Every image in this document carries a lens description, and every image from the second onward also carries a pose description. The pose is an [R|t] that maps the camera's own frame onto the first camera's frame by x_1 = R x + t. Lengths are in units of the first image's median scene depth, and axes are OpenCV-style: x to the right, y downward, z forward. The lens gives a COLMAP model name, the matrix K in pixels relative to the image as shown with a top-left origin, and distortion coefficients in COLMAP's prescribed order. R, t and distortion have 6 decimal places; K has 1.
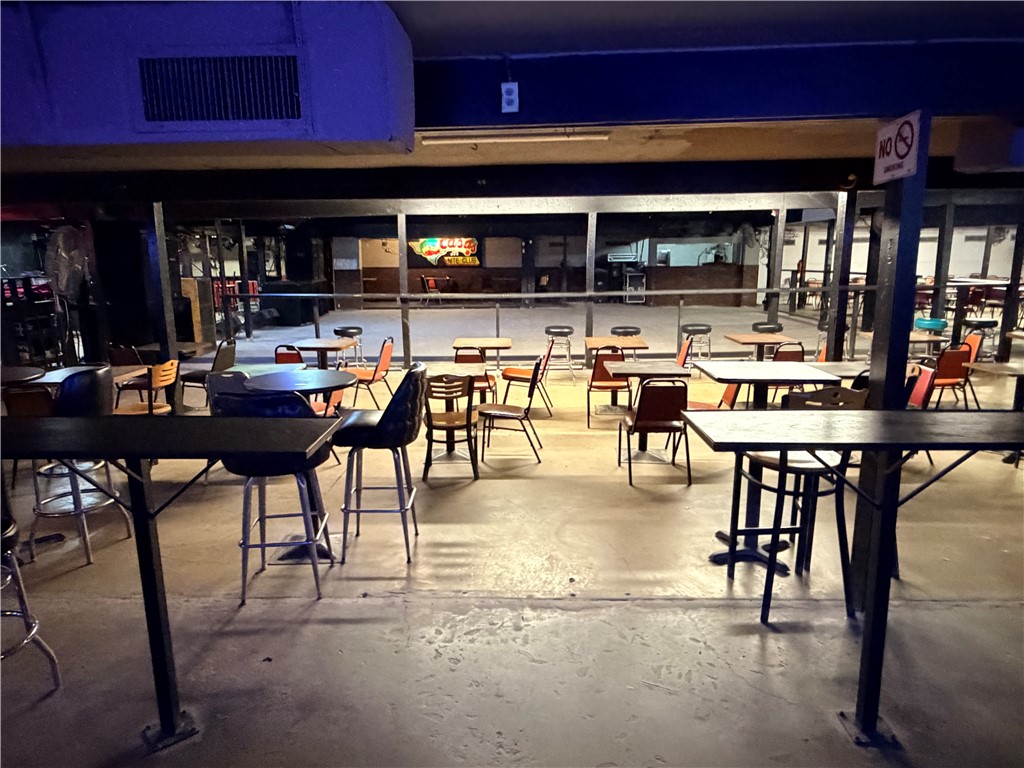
lens RADIAL K [[648.5, 0, 512.0], [0, 648.5, 388.2], [0, 0, 1]] dist [0.001410, 0.000155]
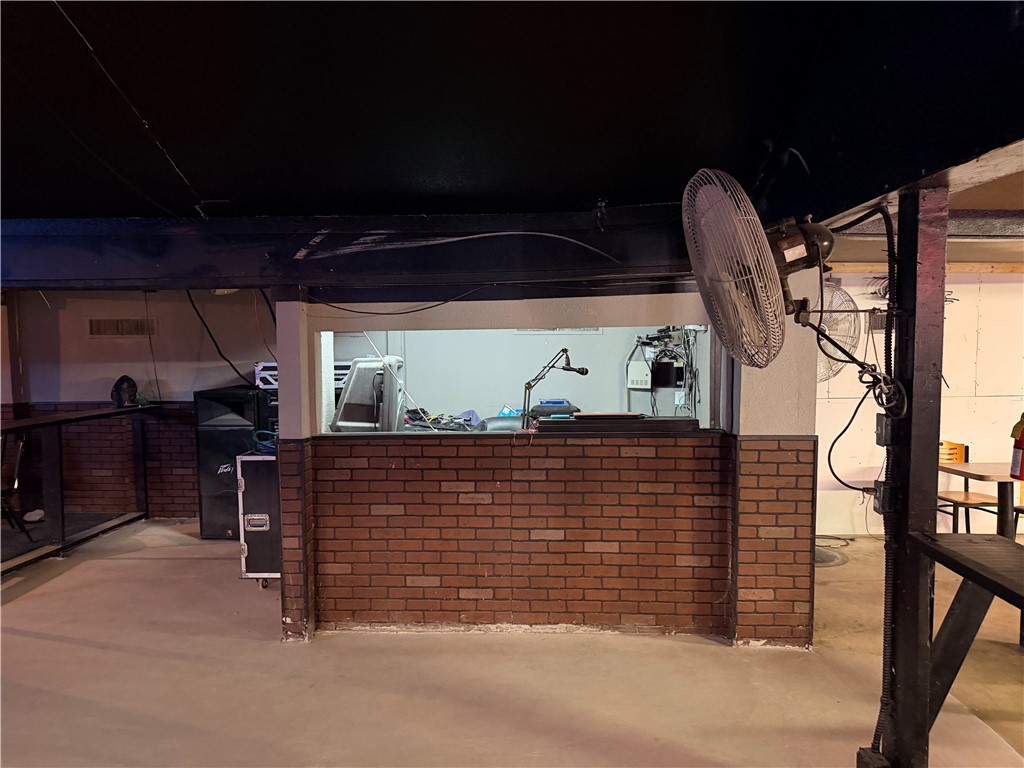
lens RADIAL K [[711.3, 0, 511.2], [0, 711.3, 381.2], [0, 0, 1]] dist [0.001474, -0.001736]
pose [[0.999558, 0.004798, -0.029350, 0.260207], [-0.008401, 0.992259, -0.123905, -0.158866], [0.028528, 0.124097, 0.991860, 0.687903]]
